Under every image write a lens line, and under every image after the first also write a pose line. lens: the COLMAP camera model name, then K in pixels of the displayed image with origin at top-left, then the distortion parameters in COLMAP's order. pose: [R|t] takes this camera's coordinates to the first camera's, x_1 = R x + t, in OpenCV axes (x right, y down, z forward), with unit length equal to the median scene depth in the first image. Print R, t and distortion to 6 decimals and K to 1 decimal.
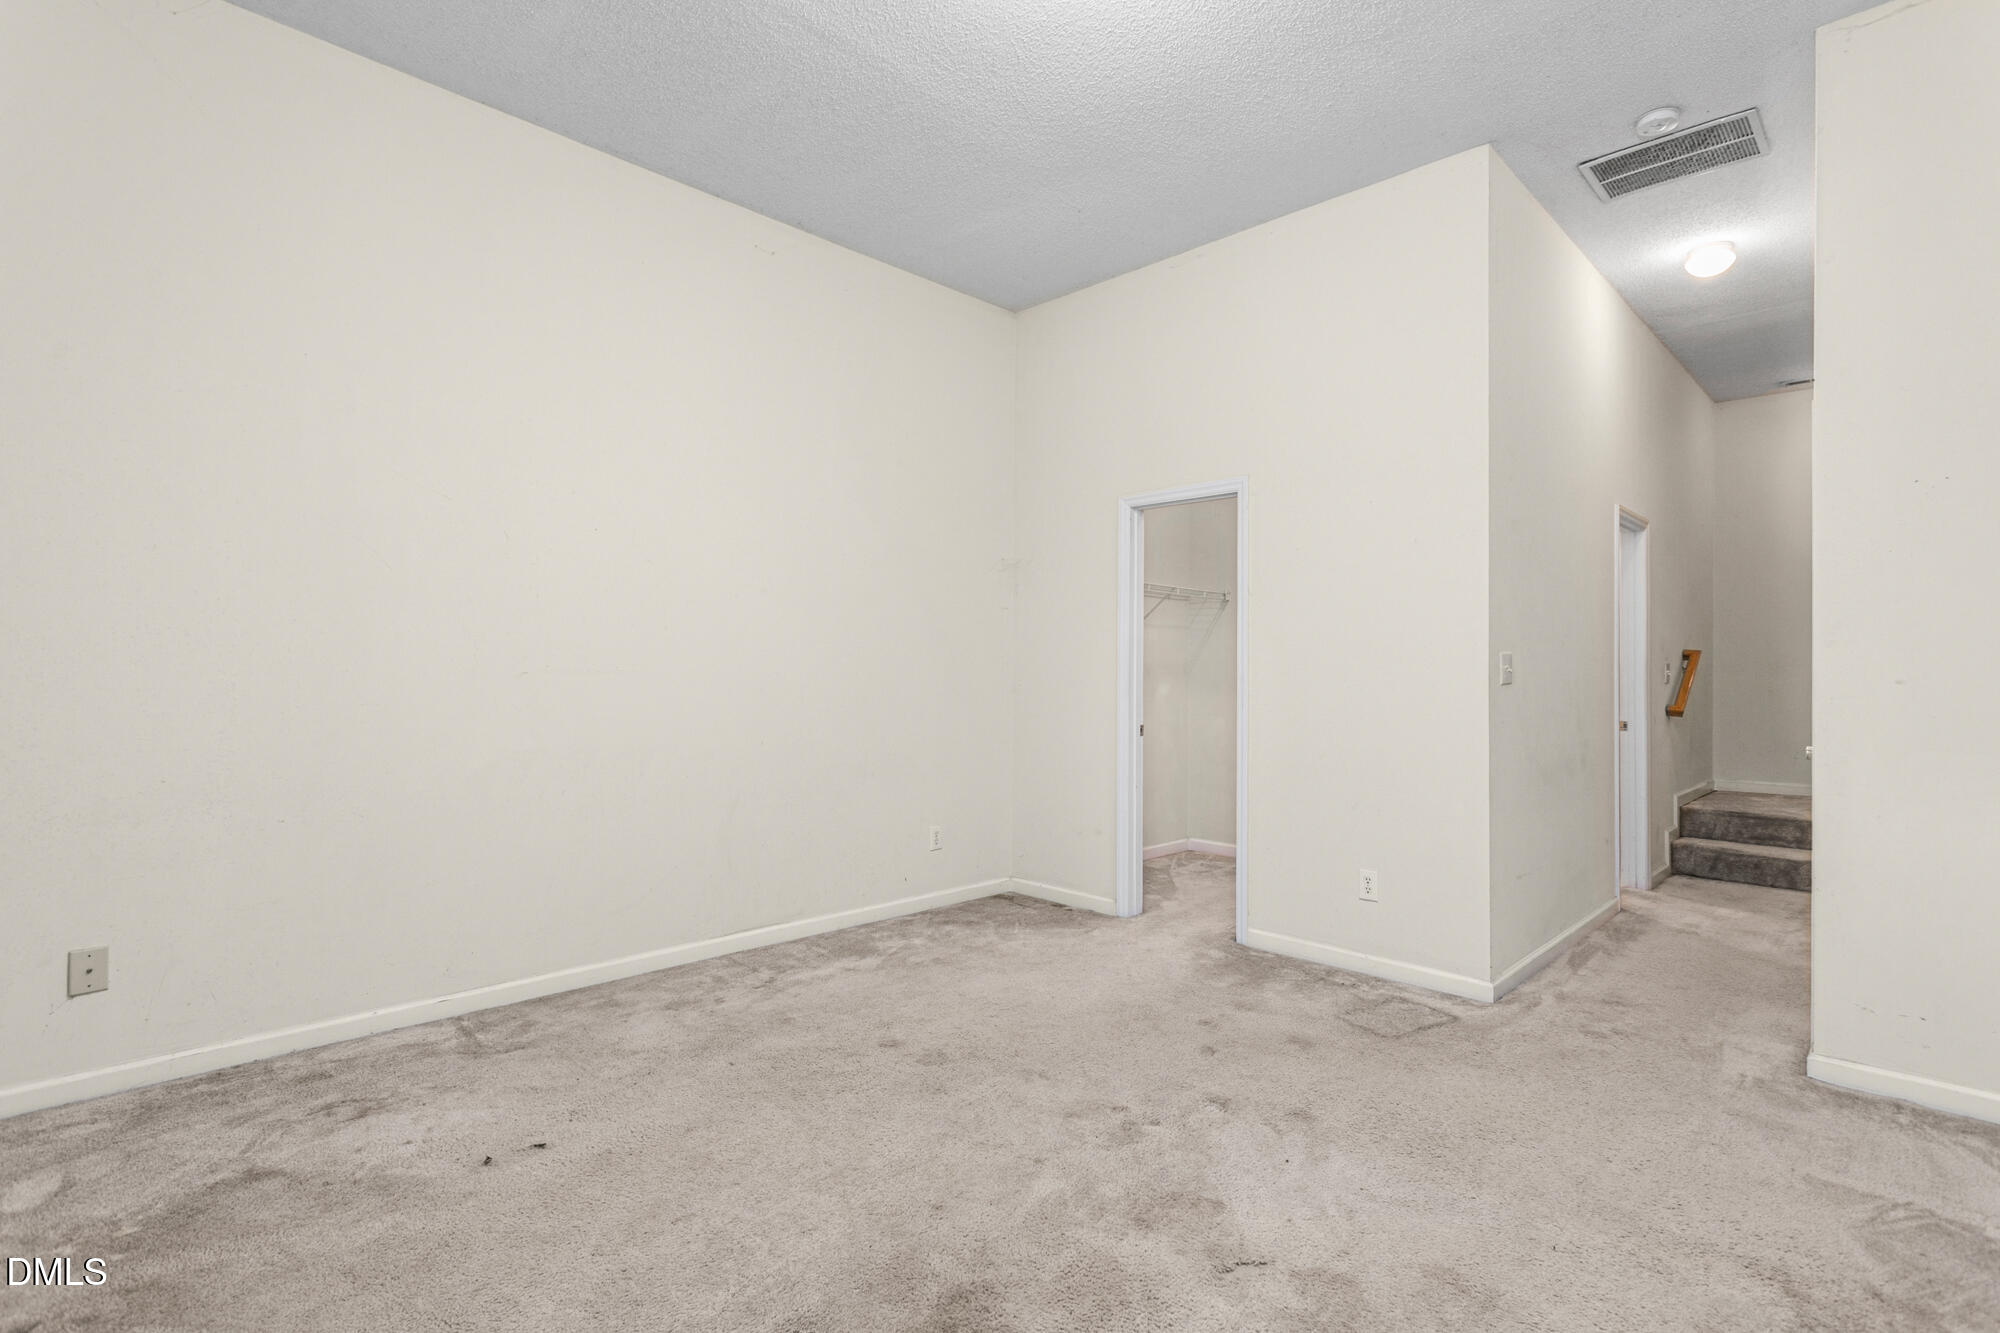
lens RADIAL K [[958.8, 0, 993.3], [0, 958.8, 636.9], [0, 0, 1]] dist [-0.013488, 0.000044]
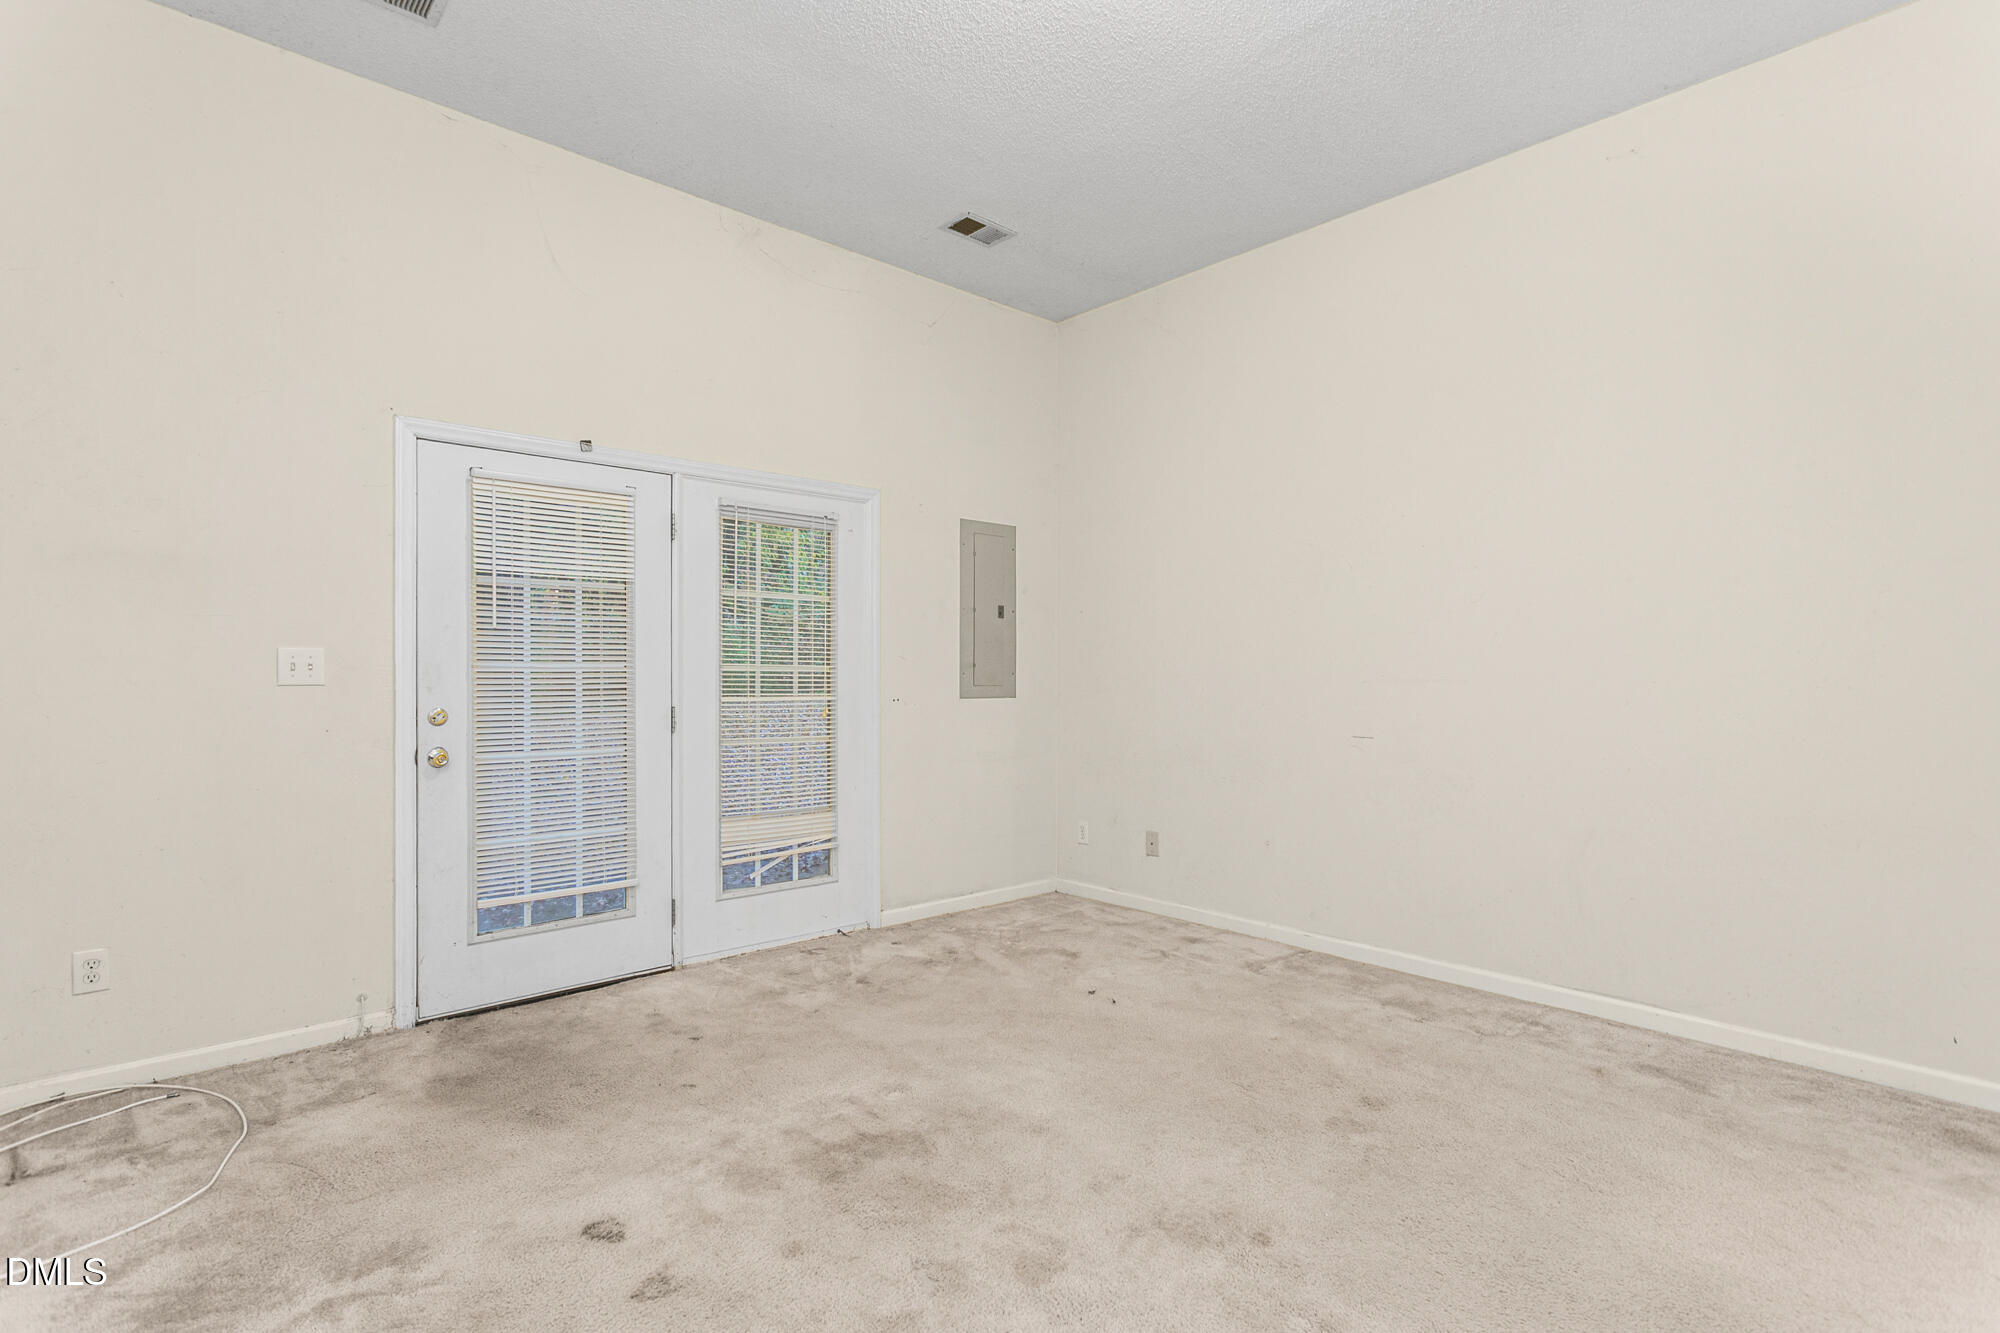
lens RADIAL K [[945.7, 0, 1000.0], [0, 945.7, 666.5], [0, 0, 1]] dist [-0.001041, -0.000075]
pose [[-0.039341, -0.013499, -0.999135, 0.773346], [0.029836, 0.999447, -0.014678, 0.031627], [0.998780, -0.030387, -0.038917, 0.709604]]
